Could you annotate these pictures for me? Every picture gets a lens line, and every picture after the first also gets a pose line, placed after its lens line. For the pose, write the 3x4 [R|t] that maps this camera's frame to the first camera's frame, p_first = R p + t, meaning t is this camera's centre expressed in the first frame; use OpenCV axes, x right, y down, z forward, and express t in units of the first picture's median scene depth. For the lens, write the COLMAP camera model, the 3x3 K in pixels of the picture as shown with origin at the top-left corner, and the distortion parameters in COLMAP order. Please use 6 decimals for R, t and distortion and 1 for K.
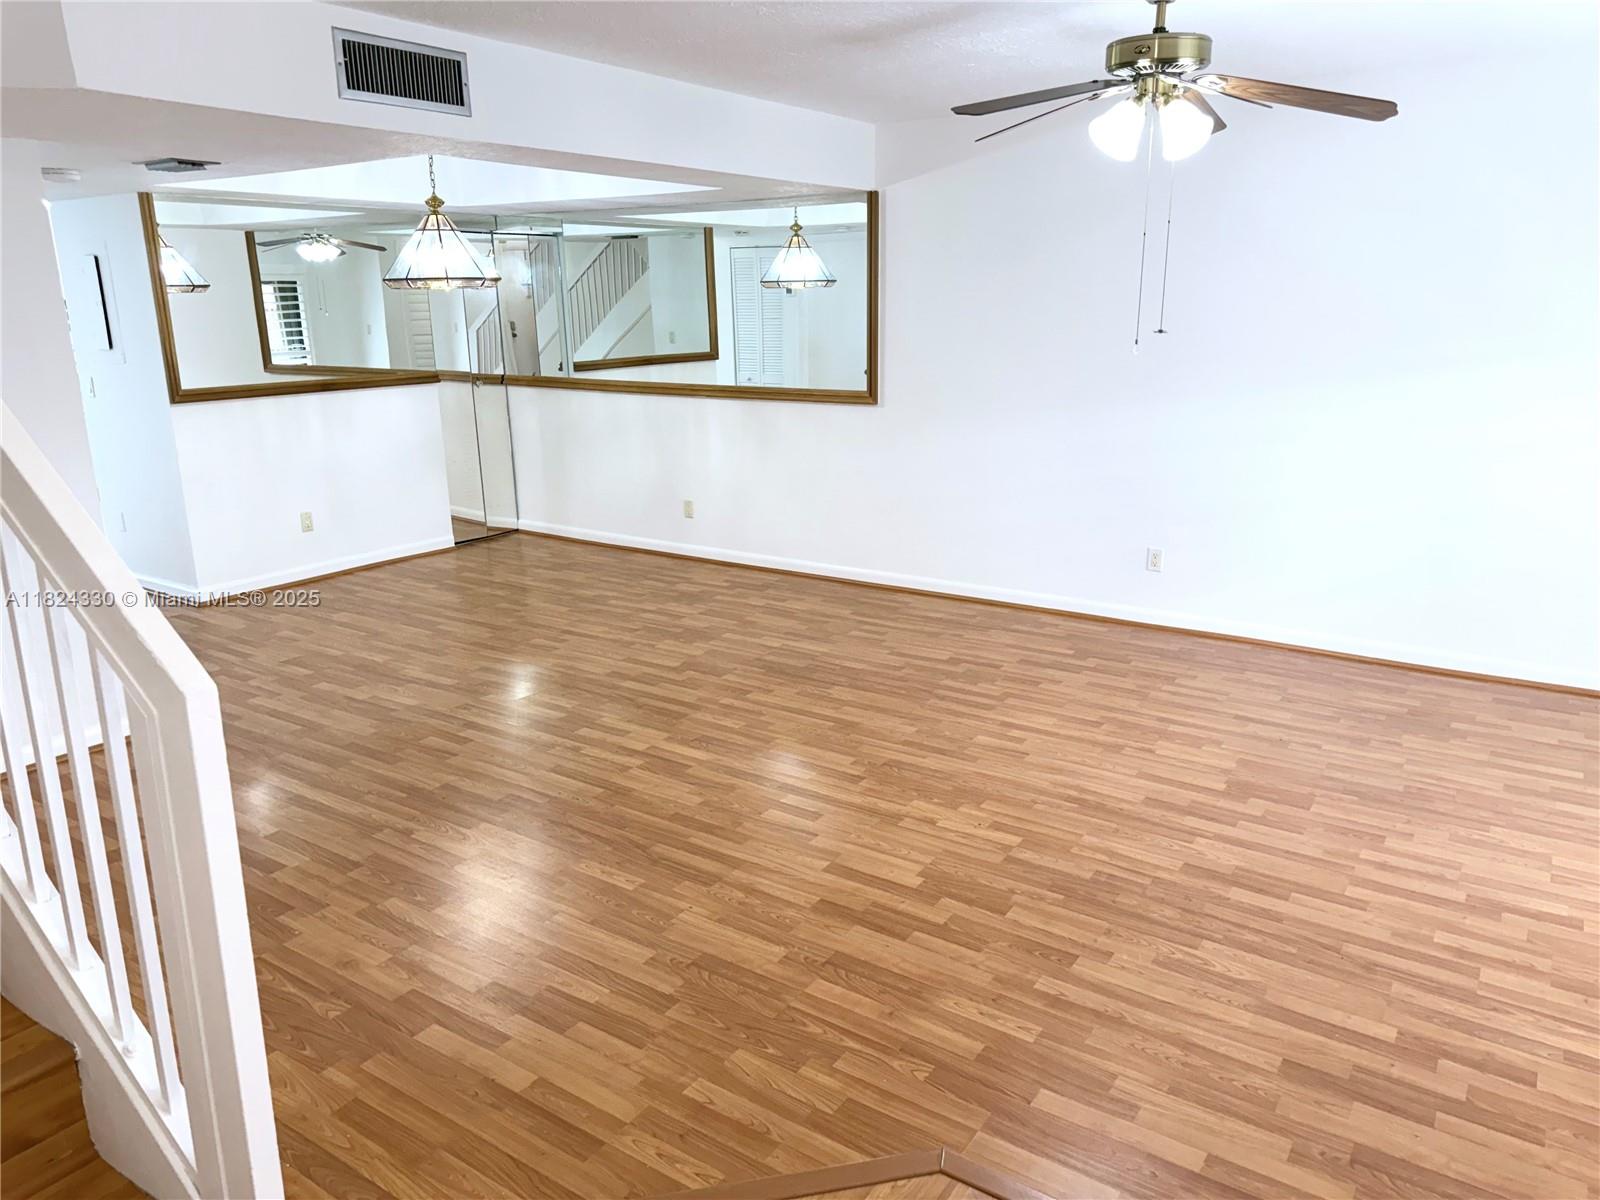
lens RADIAL K [[1127.0, 0, 802.6], [0, 1127.0, 600.1], [0, 0, 1]] dist [0.053512, -0.062987]
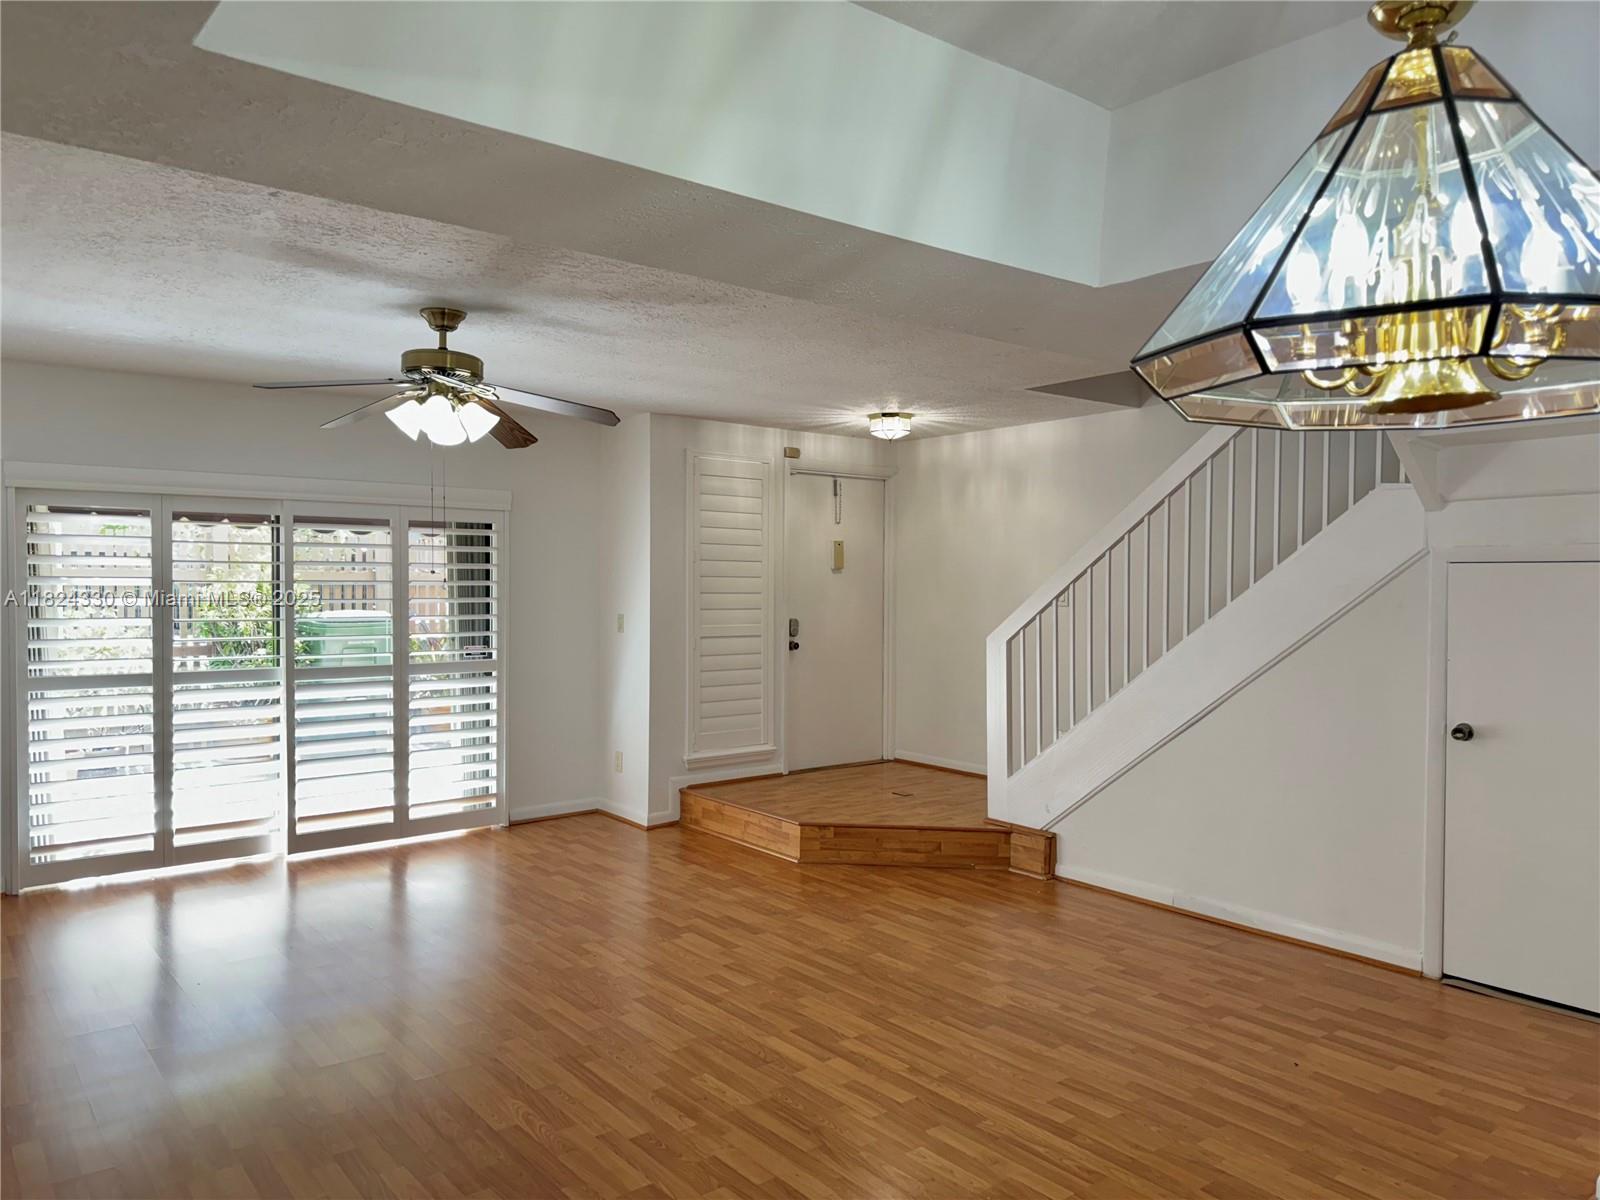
lens RADIAL K [[1127.0, 0, 798.9], [0, 1127.0, 601.0], [0, 0, 1]] dist [0.053512, -0.062987]
pose [[-0.953974, -0.004605, 0.299853, -0.410199], [0.075599, 0.963896, 0.255321, -0.457496], [-0.290203, 0.266238, -0.919184, 1.896828]]
